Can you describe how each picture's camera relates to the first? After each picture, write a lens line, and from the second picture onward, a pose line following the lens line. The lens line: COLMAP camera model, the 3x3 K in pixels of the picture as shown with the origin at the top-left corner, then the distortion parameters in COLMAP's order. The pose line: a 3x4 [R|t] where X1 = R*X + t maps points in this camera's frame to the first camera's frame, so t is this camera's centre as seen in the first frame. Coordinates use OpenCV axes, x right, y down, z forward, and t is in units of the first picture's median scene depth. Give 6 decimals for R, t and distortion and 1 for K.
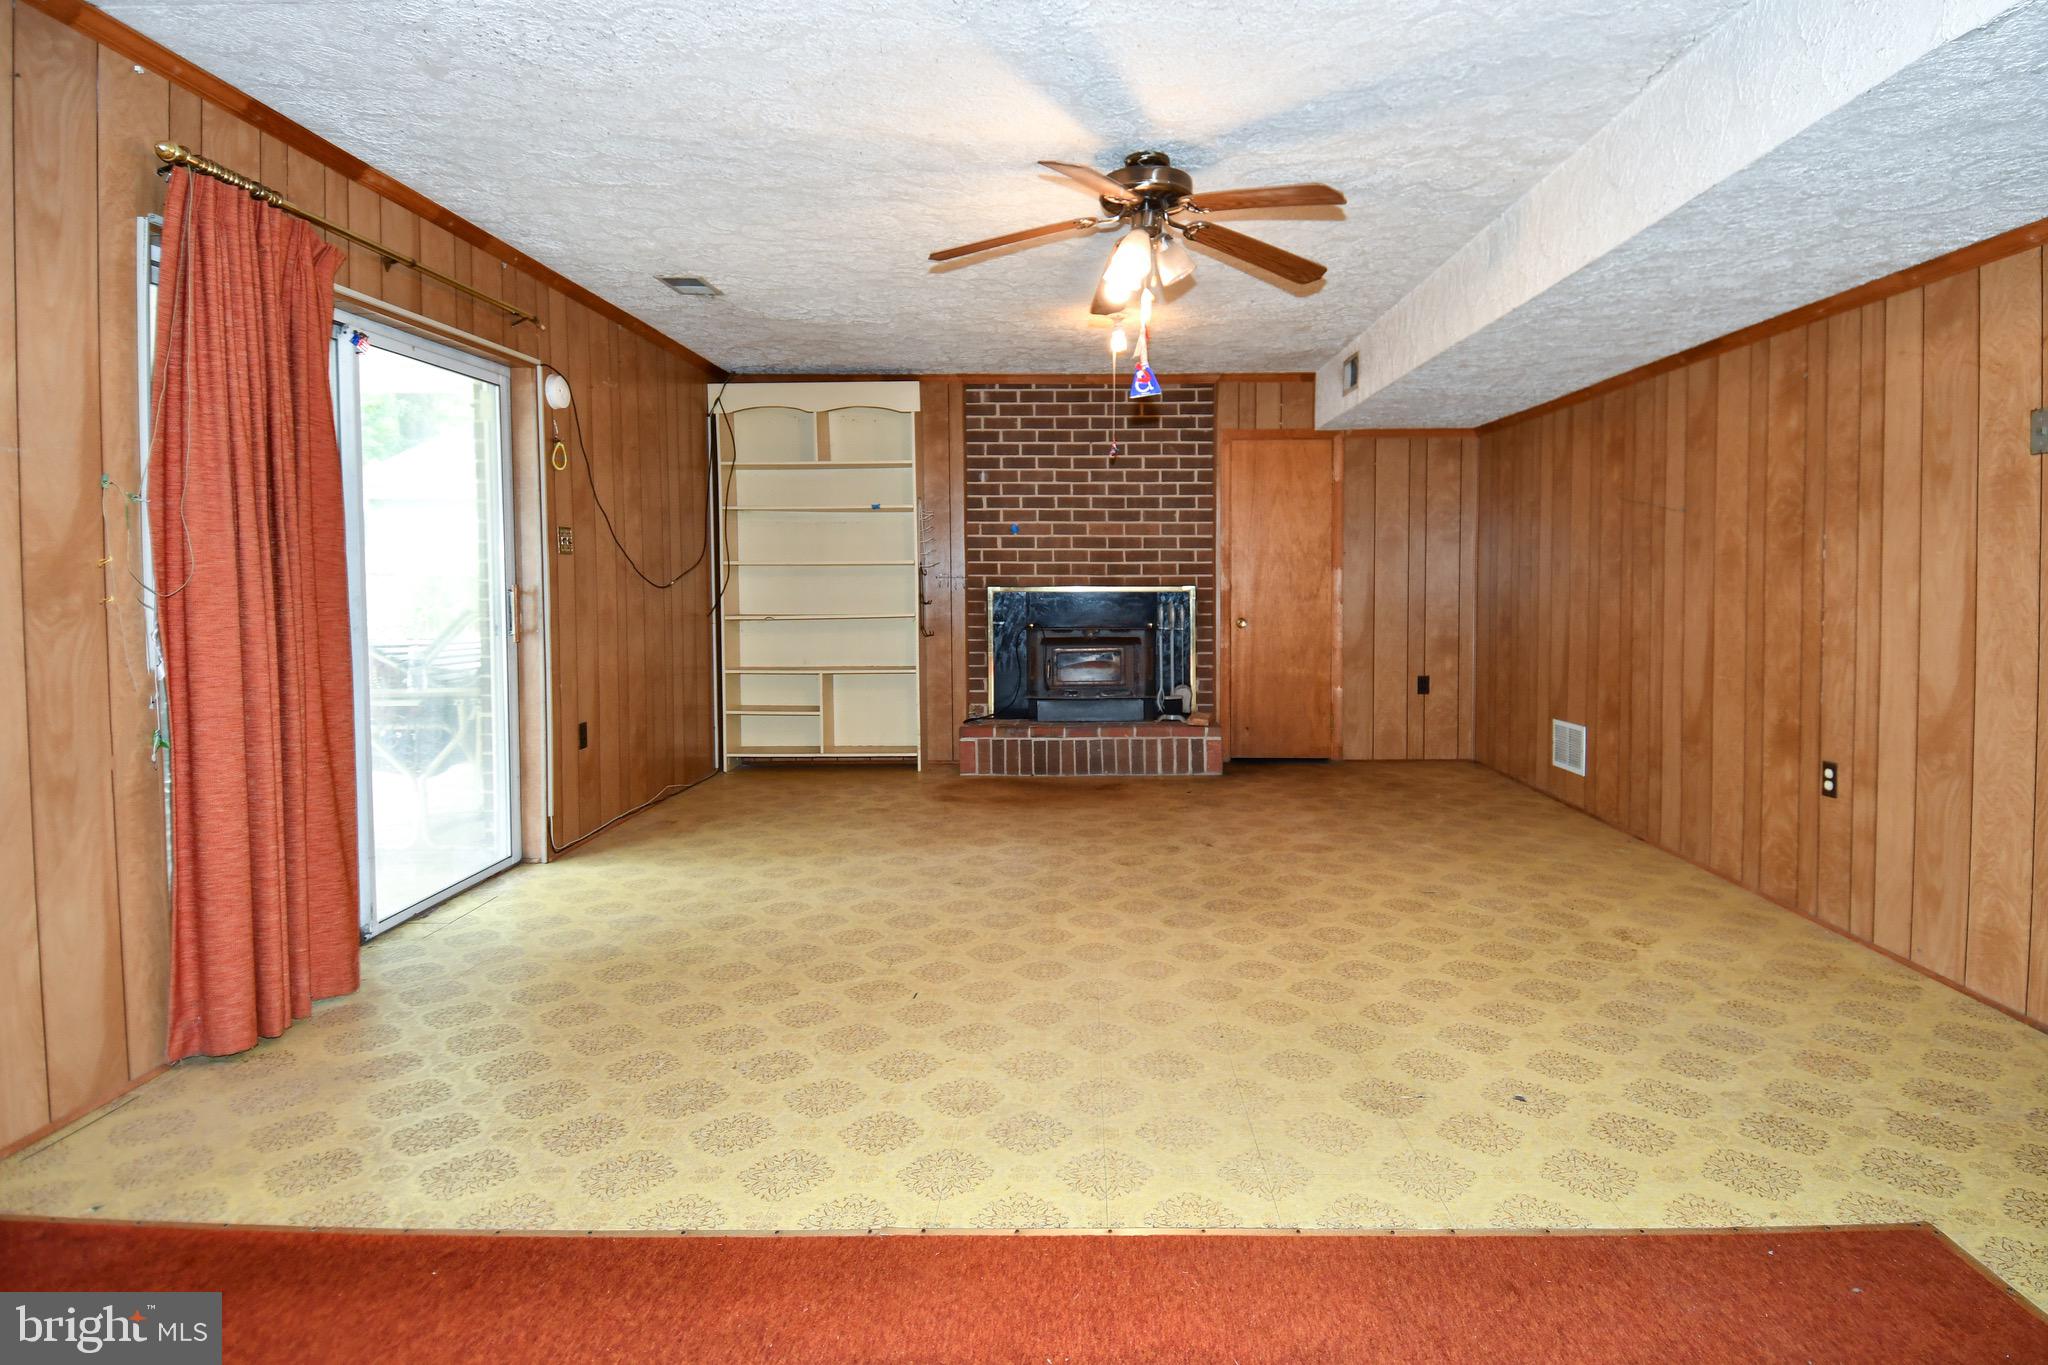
lens RADIAL K [[1091.6, 0, 1080.2], [0, 1091.6, 649.6], [0, 0, 1]] dist [0.005238, -0.001194]
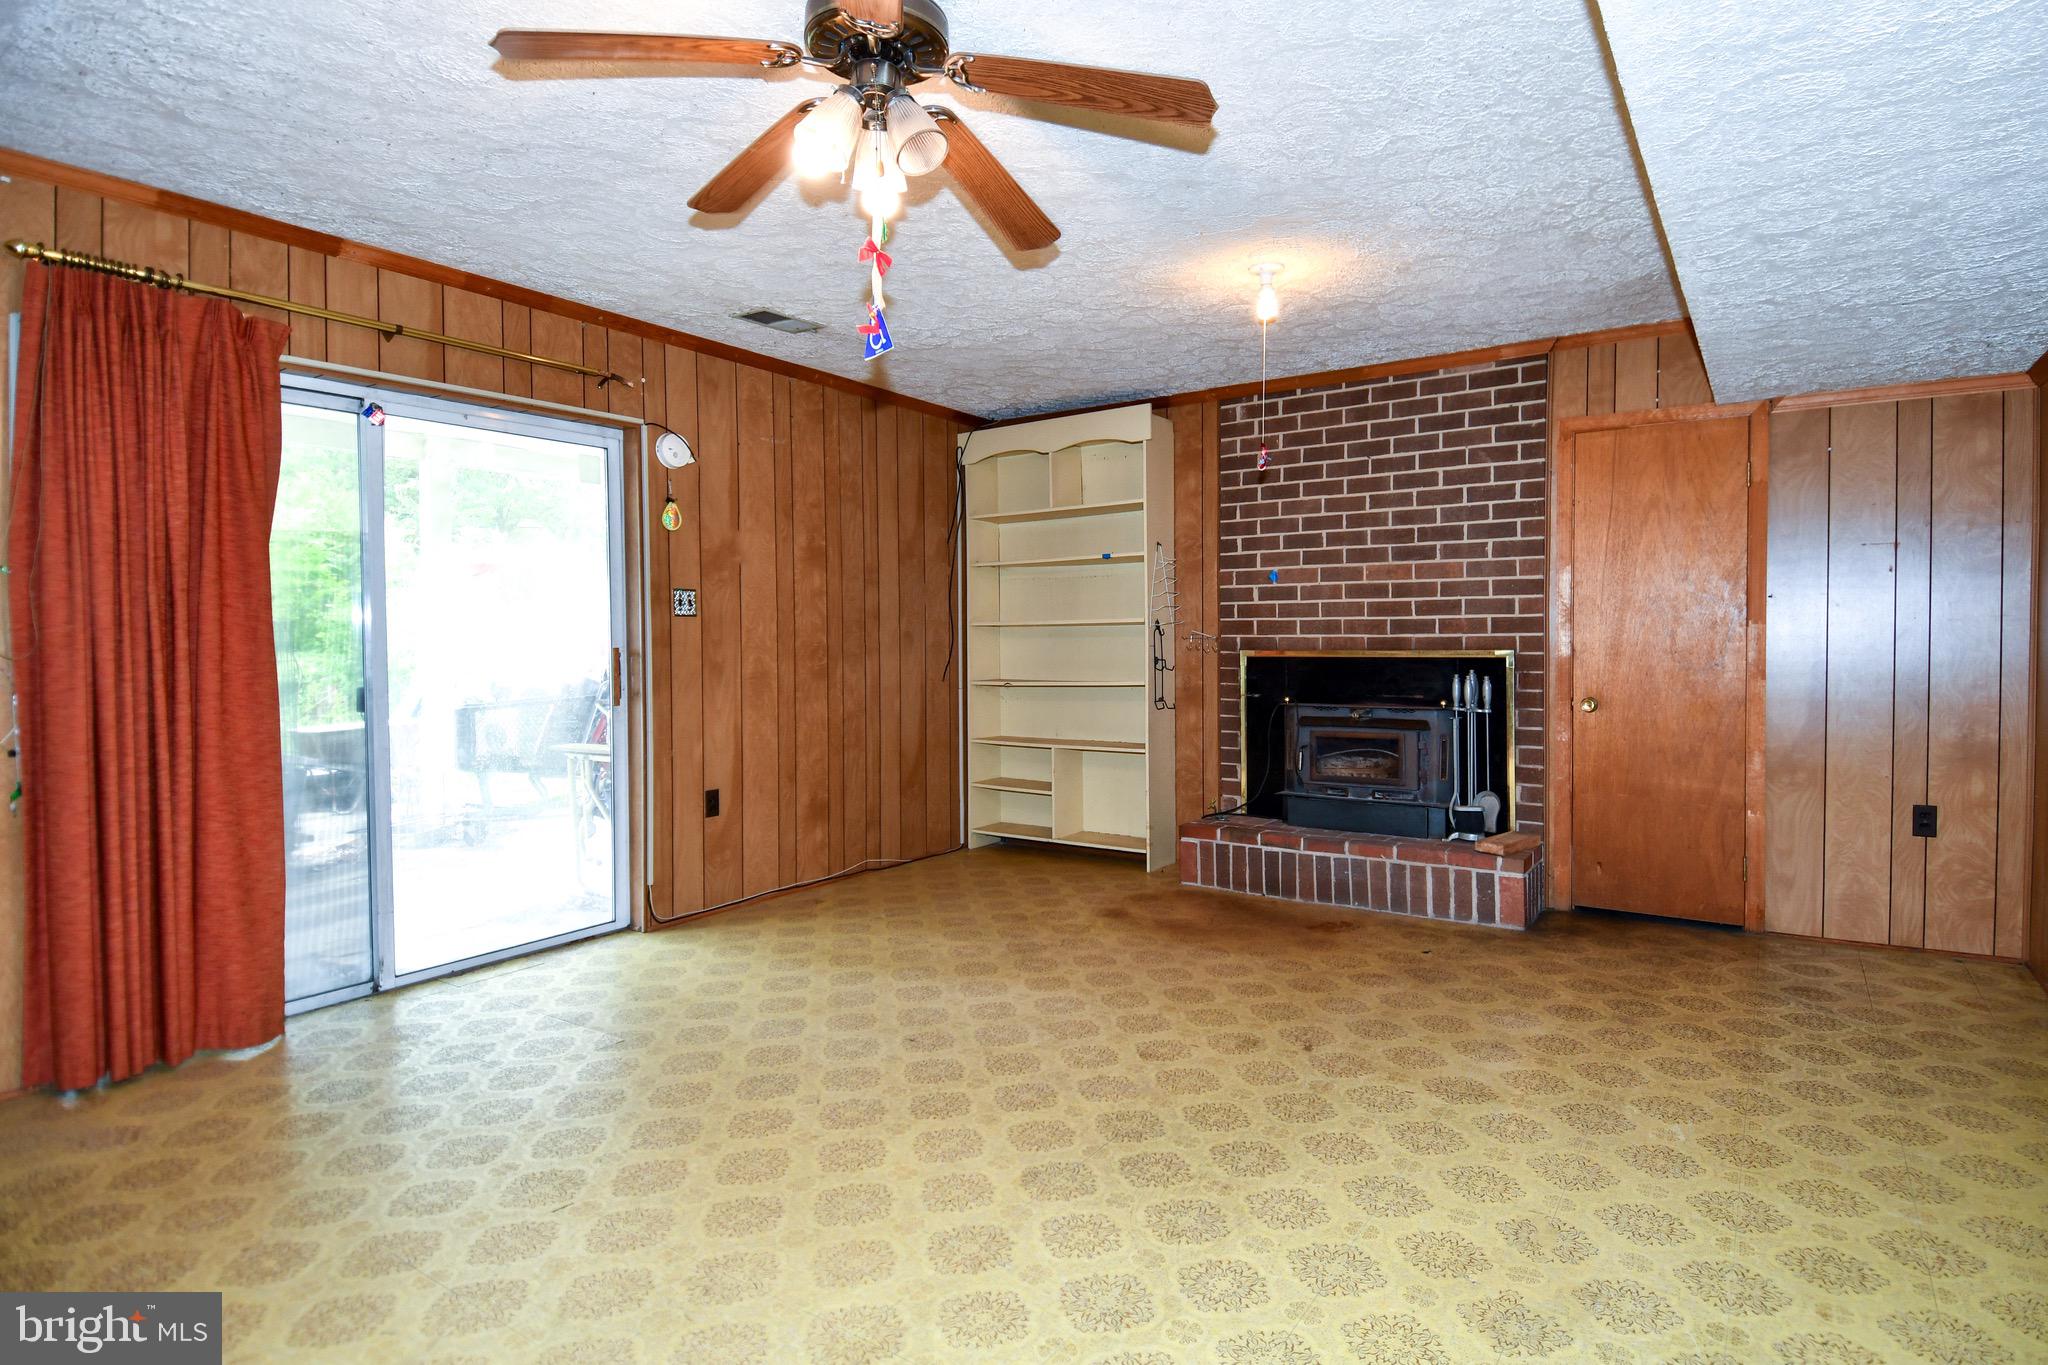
lens RADIAL K [[1110.8, 0, 1024.0], [0, 1110.8, 682.5], [0, 0, 1]] dist [0.055227, -0.074427]
pose [[0.838457, 0.018698, -0.544646, 0.230813], [-0.033352, 0.999298, -0.017036, -0.014785], [0.543946, 0.032449, 0.838493, 0.236493]]
